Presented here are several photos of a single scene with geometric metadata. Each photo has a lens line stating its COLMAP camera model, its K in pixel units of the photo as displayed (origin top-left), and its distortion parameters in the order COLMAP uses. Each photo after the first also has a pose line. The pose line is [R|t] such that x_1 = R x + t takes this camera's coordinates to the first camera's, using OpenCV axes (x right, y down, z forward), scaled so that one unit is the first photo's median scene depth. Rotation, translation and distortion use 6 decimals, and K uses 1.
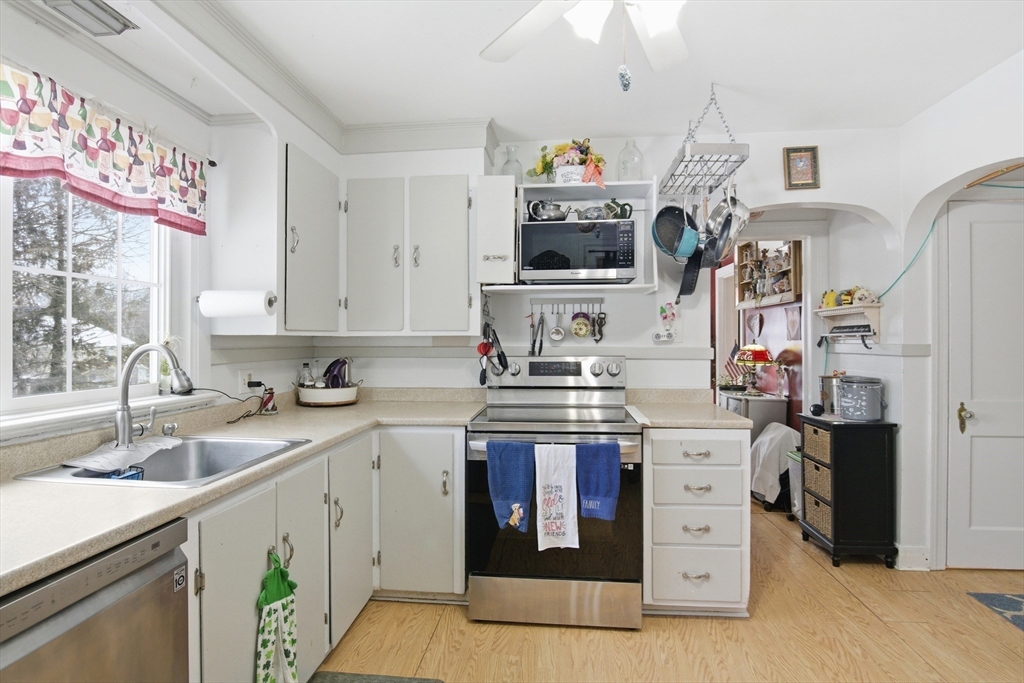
lens RADIAL K [[513.9, 0, 508.7], [0, 513.9, 338.8], [0, 0, 1]] dist [-0.019904, -0.001568]
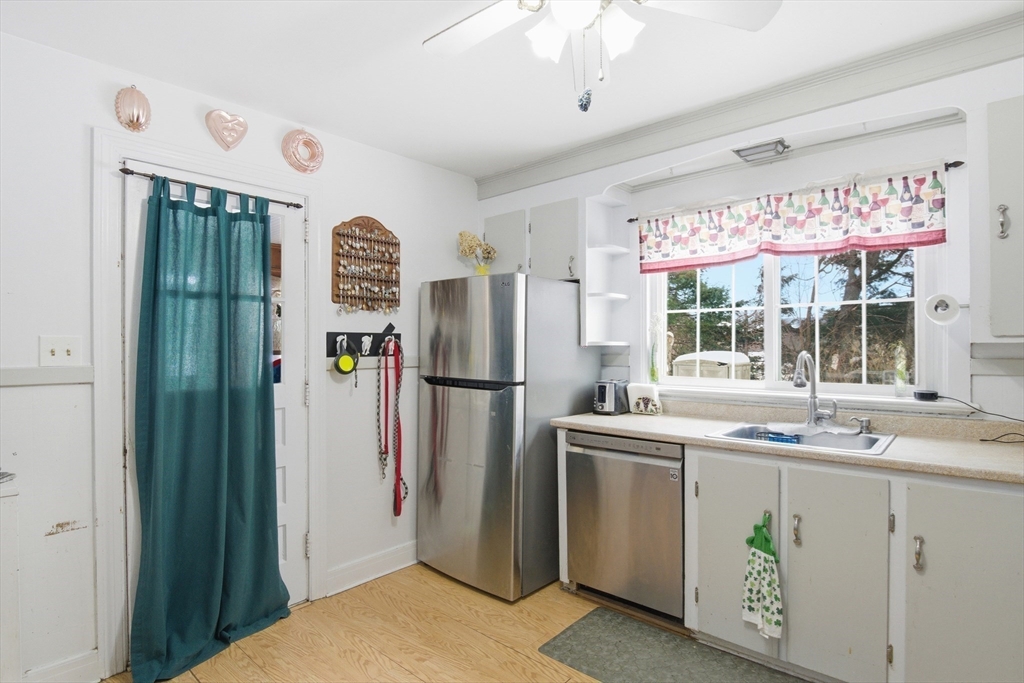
lens RADIAL K [[530.8, 0, 513.6], [0, 530.8, 346.2], [0, 0, 1]] dist [-0.024484, -0.000848]
pose [[-0.576792, 0.003661, -0.816883, 0.658815], [0.006349, 0.999980, -0.000001, -0.006376], [0.816867, -0.005188, -0.576803, 0.831458]]
